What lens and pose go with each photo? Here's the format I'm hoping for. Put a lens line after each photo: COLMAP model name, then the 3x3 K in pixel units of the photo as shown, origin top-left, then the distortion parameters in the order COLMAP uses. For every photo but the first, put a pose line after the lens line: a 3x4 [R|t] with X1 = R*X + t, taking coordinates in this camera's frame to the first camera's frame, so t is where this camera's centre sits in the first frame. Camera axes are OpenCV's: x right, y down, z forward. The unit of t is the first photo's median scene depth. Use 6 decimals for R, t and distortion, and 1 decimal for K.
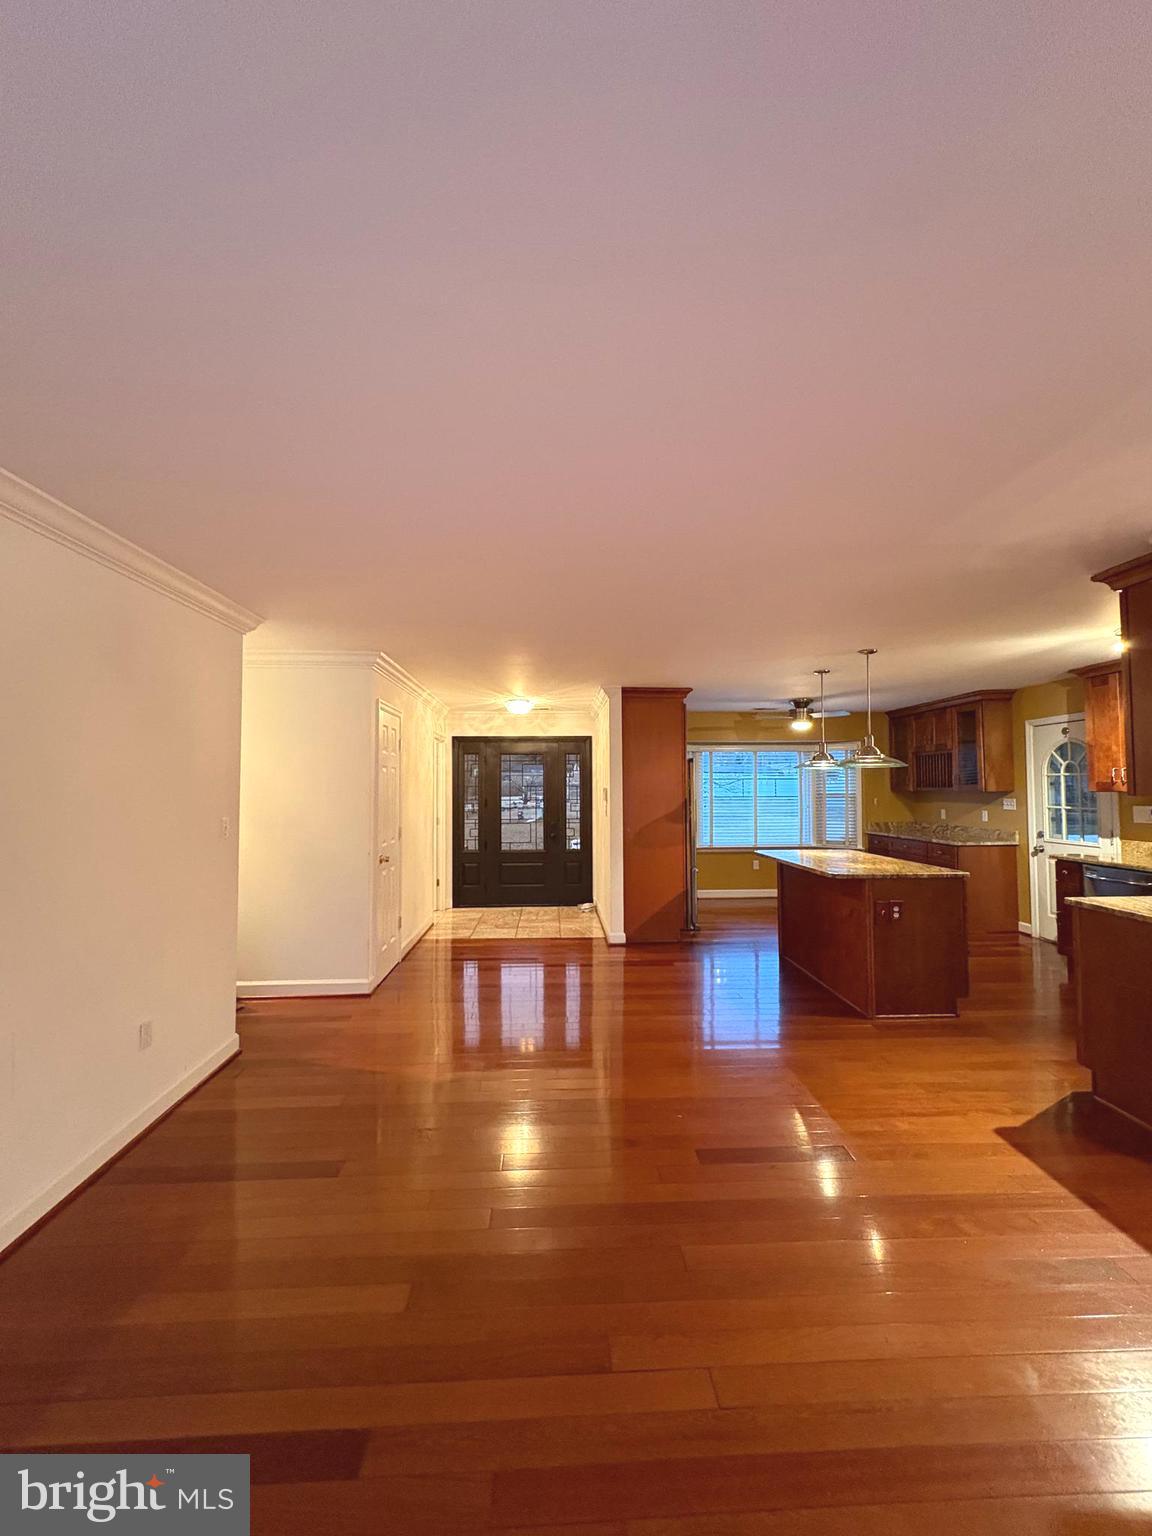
lens RADIAL K [[610.4, 0, 565.6], [0, 610.4, 768.7], [0, 0, 1]] dist [-0.002677, 0.001260]
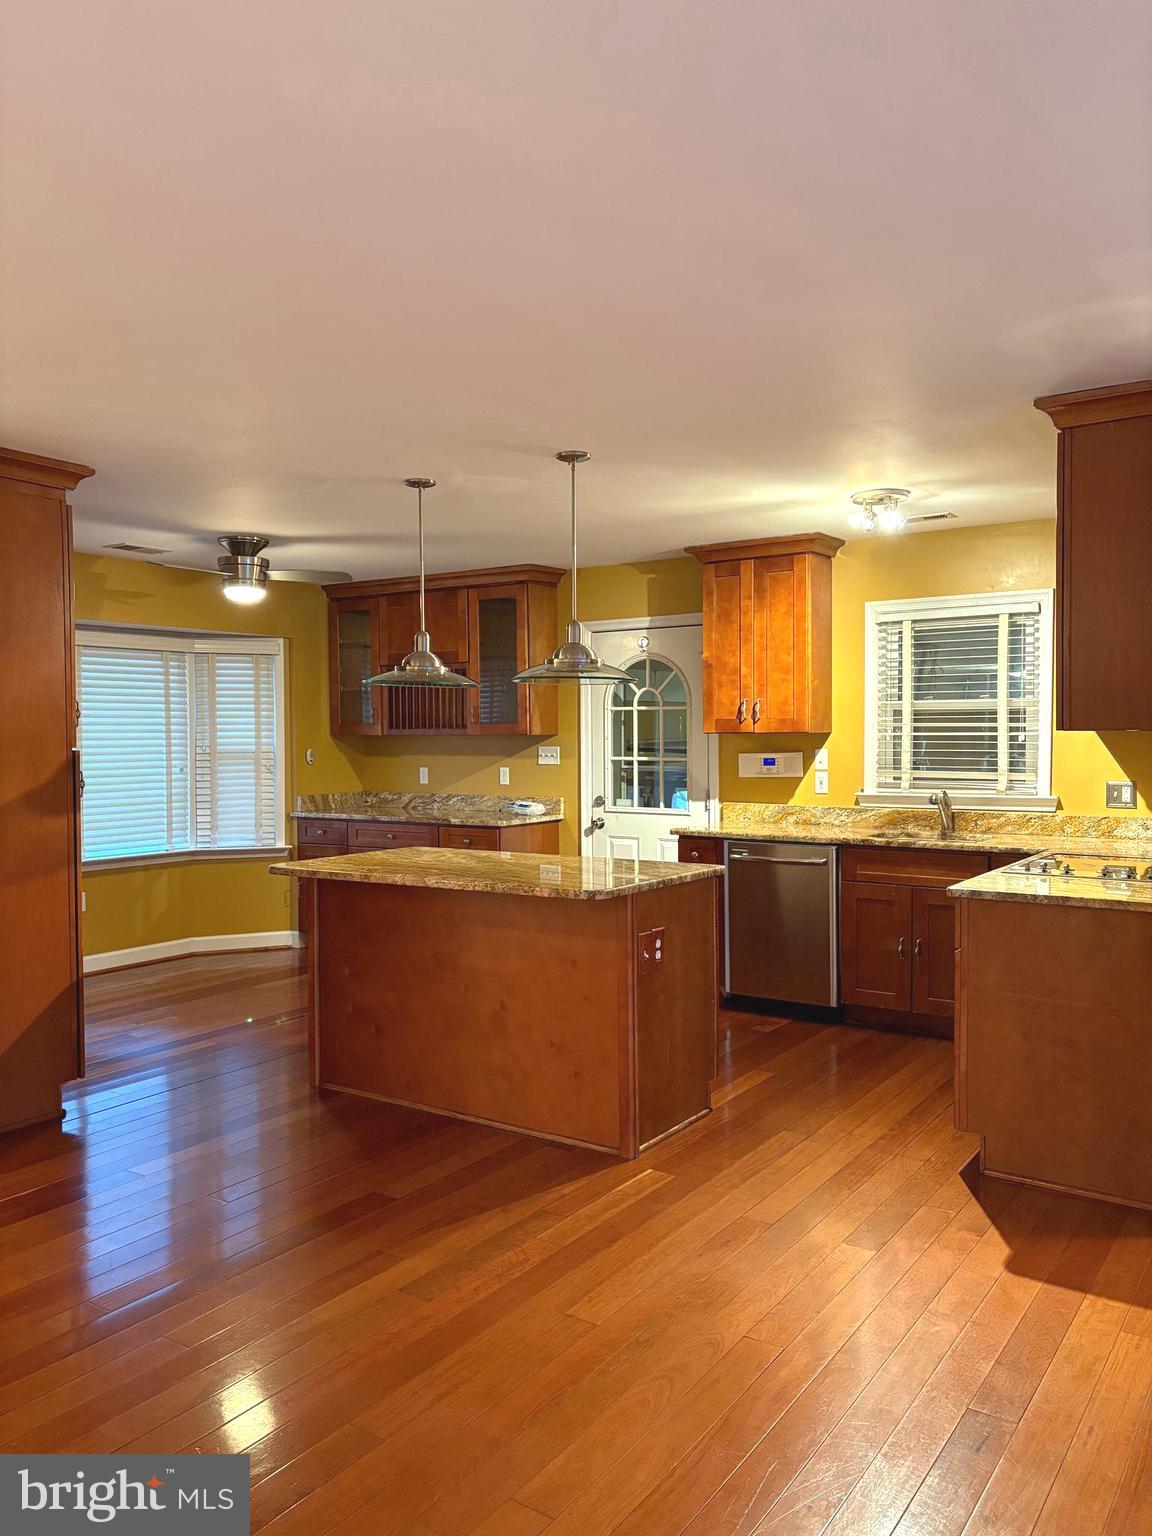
lens RADIAL K [[1165.4, 0, 569.1], [0, 1165.4, 769.6], [0, 0, 1]] dist [0.047173, -0.020090]
pose [[0.592294, -0.021787, 0.805427, -0.217197], [-0.025250, 0.998641, 0.045582, 0.018613], [-0.805326, -0.047334, 0.590939, 0.289086]]
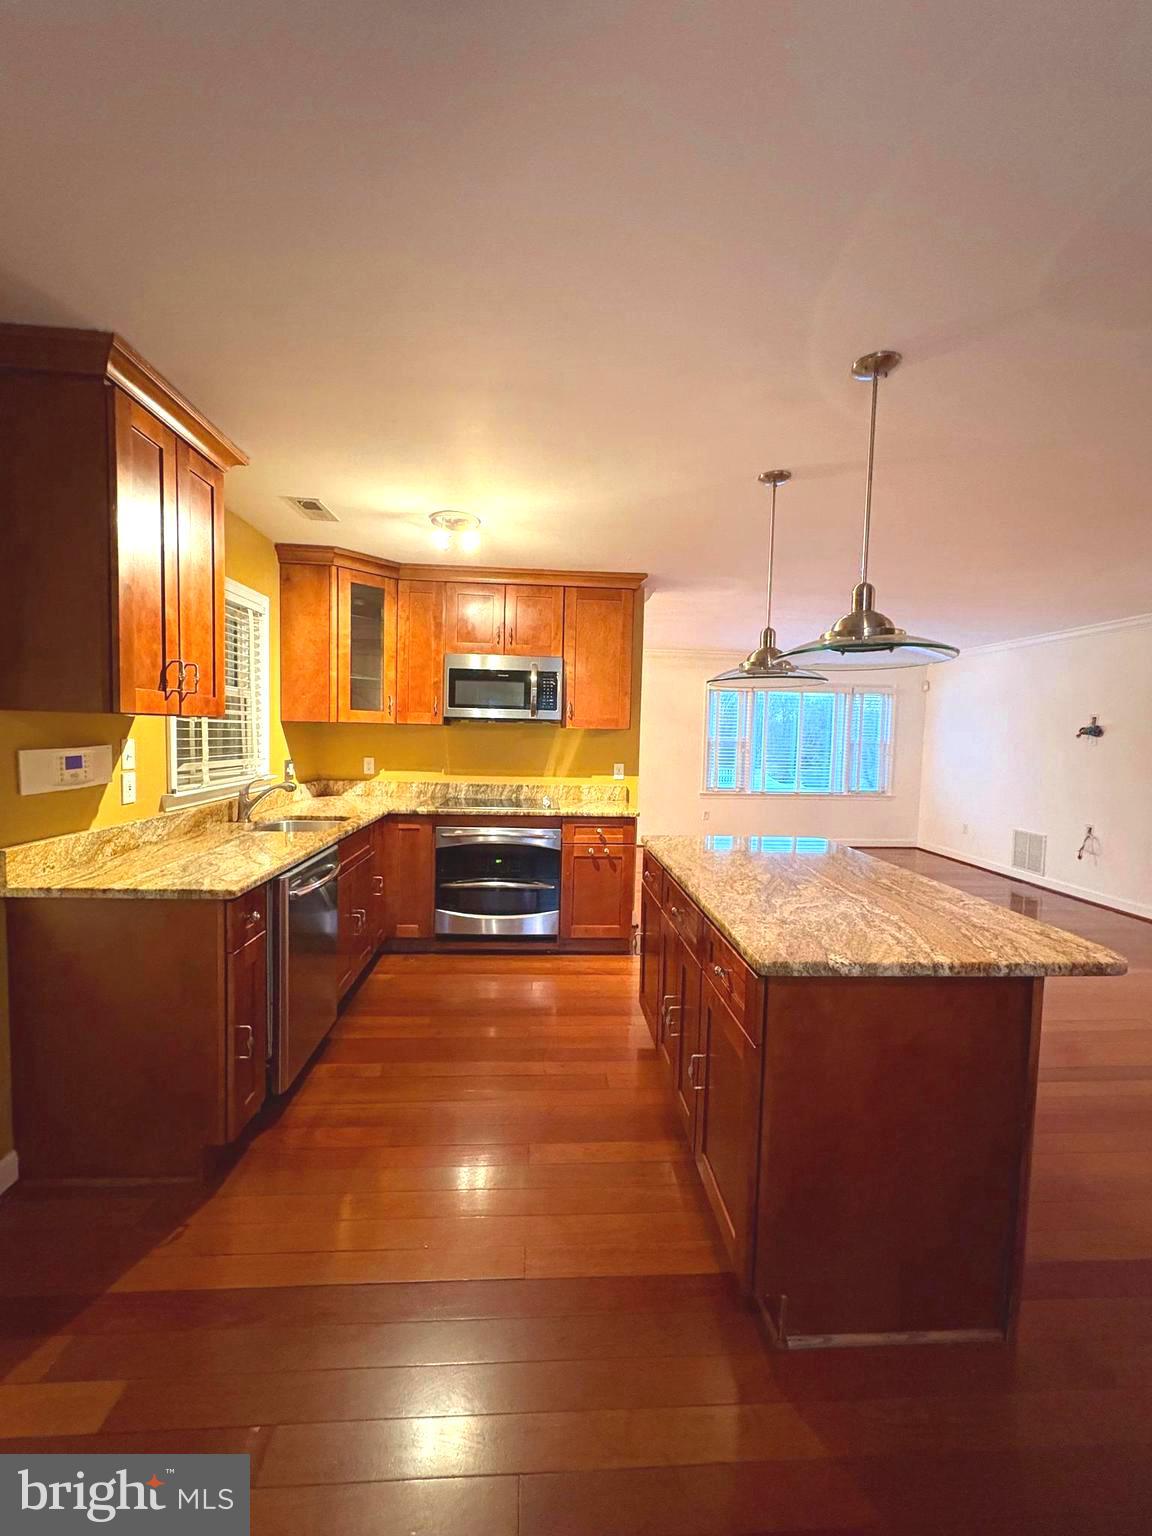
lens RADIAL K [[610.4, 0, 576.2], [0, 610.4, 768.8], [0, 0, 1]] dist [-0.002677, 0.001260]
pose [[-0.999115, -0.008941, -0.041108, 0.491293], [-0.010025, 0.999605, 0.026243, 0.047591], [0.040857, 0.026632, -0.998810, 1.105907]]
